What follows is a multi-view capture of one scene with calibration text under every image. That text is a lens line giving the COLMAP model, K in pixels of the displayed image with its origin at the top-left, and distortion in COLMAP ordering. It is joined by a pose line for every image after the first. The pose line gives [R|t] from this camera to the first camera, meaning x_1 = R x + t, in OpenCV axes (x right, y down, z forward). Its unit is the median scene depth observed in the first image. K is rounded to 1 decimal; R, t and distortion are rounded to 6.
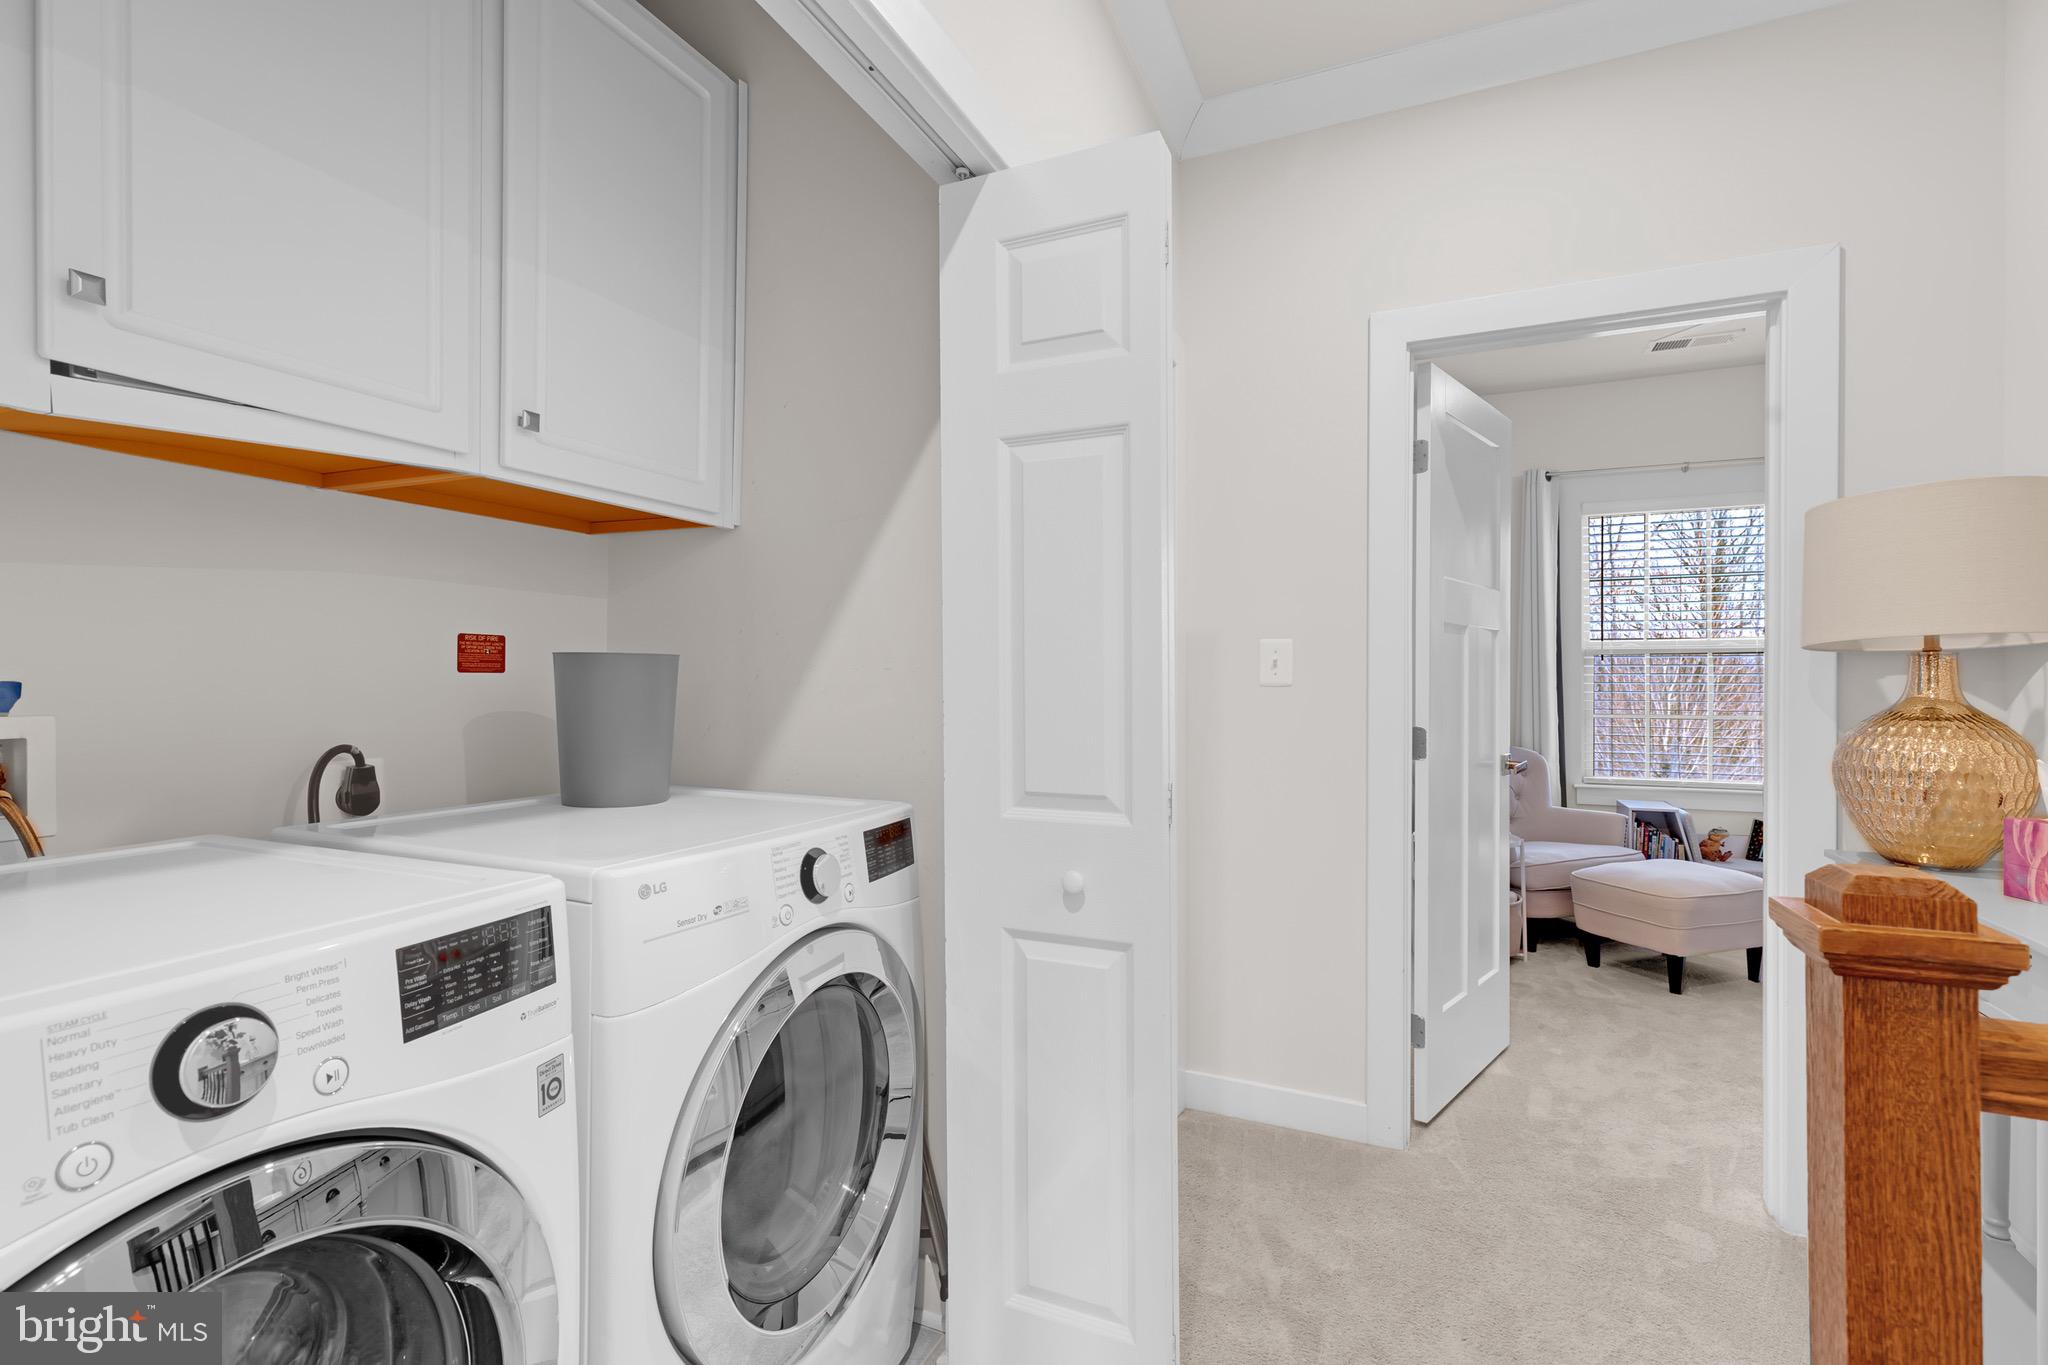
lens RADIAL K [[932.2, 0, 1034.3], [0, 932.2, 676.7], [0, 0, 1]] dist [0.006377, 0.000060]
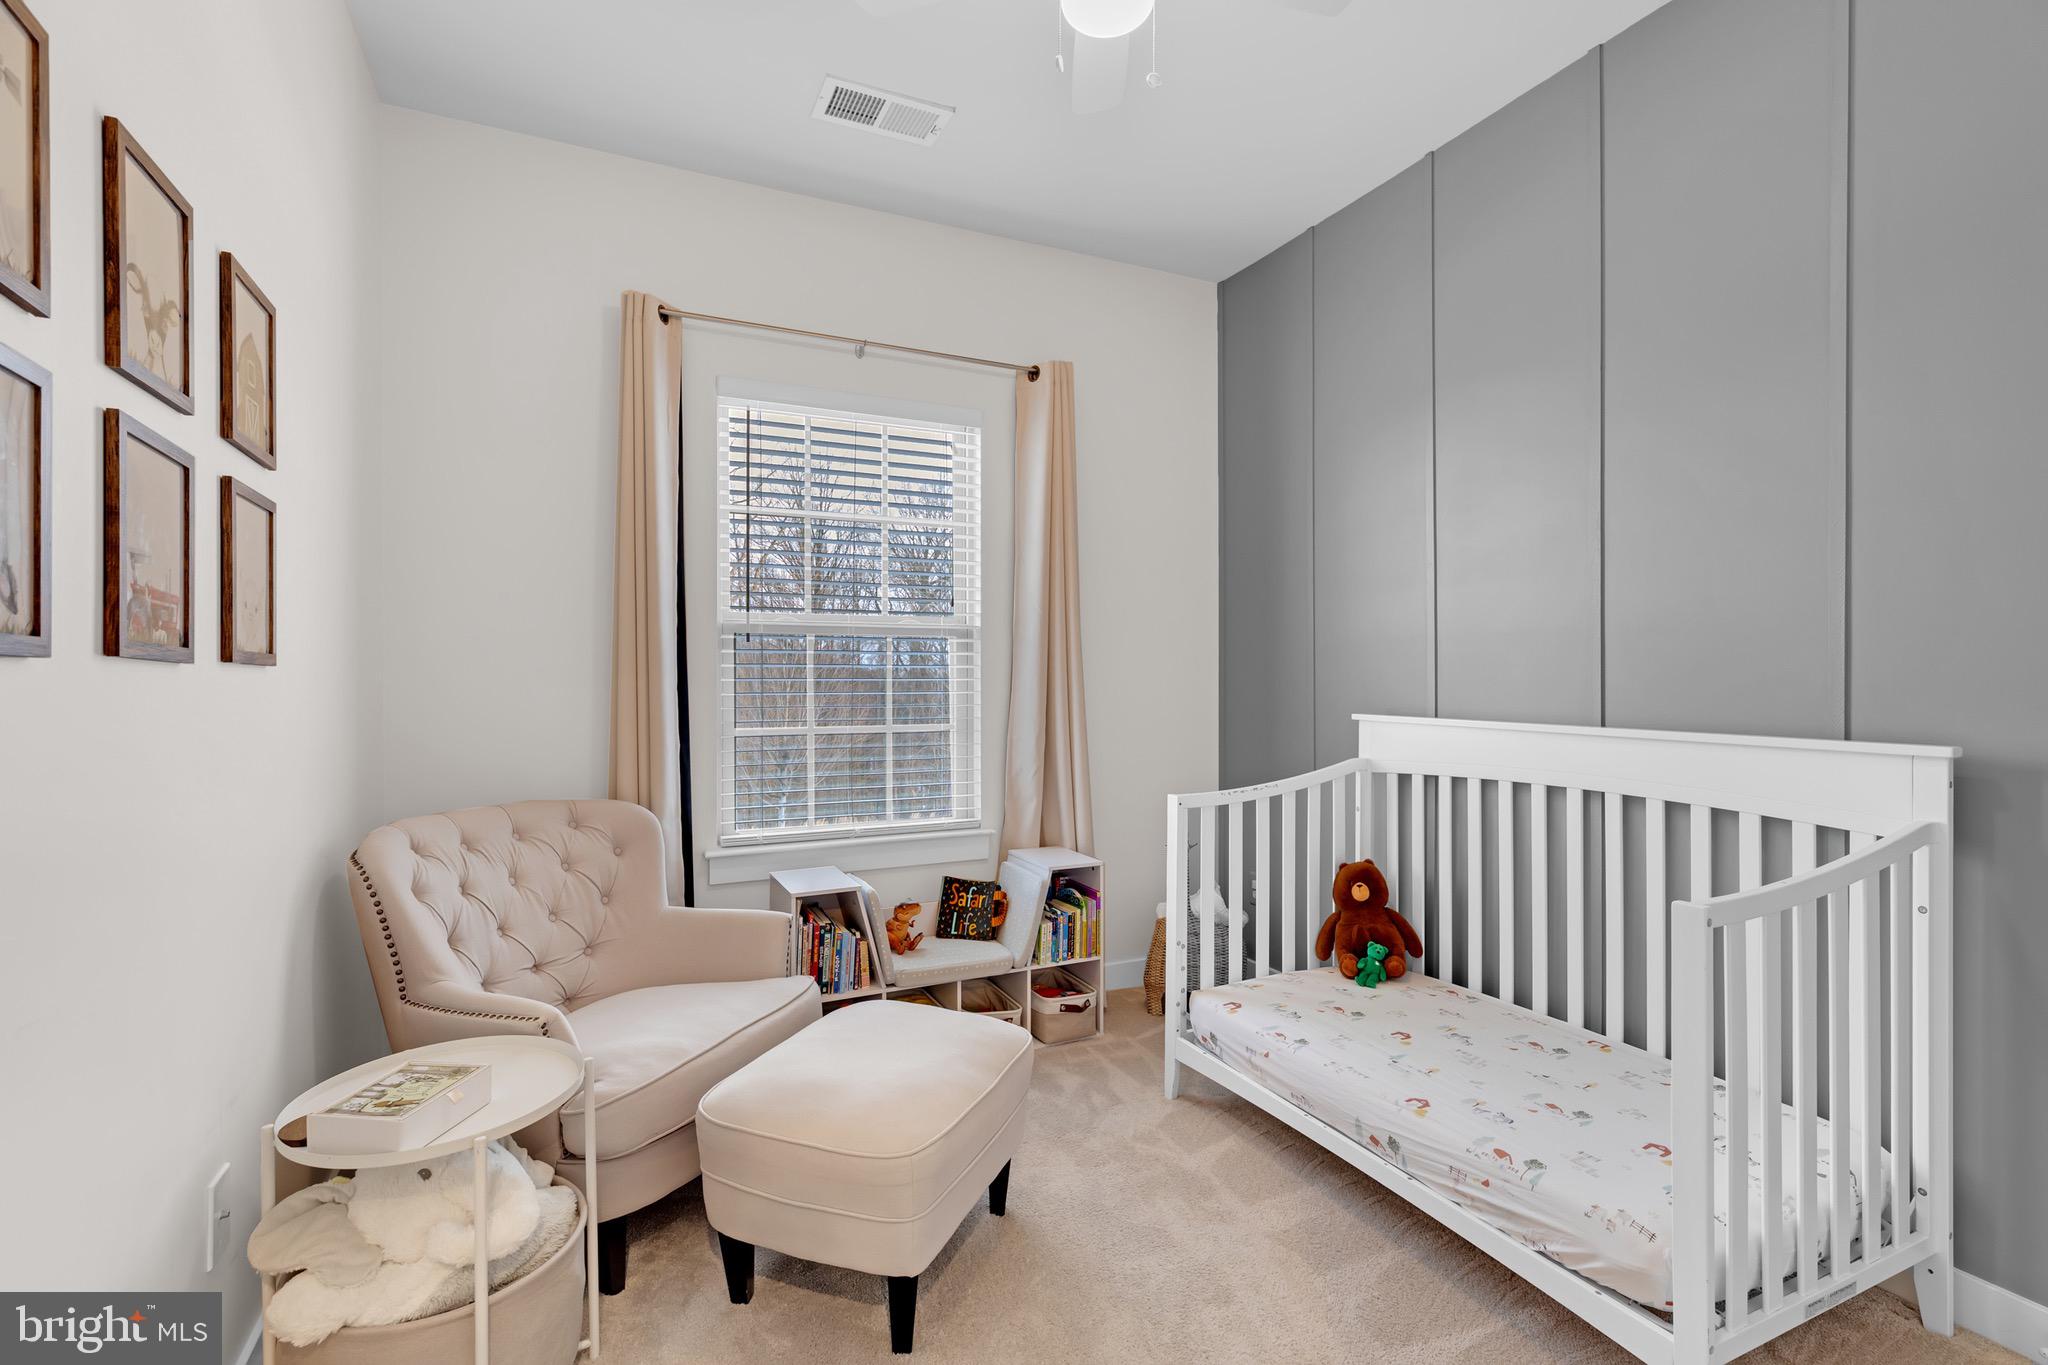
lens RADIAL K [[932.2, 0, 1030.9], [0, 932.2, 678.8], [0, 0, 1]] dist [0.006377, 0.000060]
pose [[0.655786, -0.000238, 0.754947, 0.295935], [-0.000869, 0.999999, 0.001069, 0.006584], [-0.754947, -0.001357, 0.655785, 0.506622]]
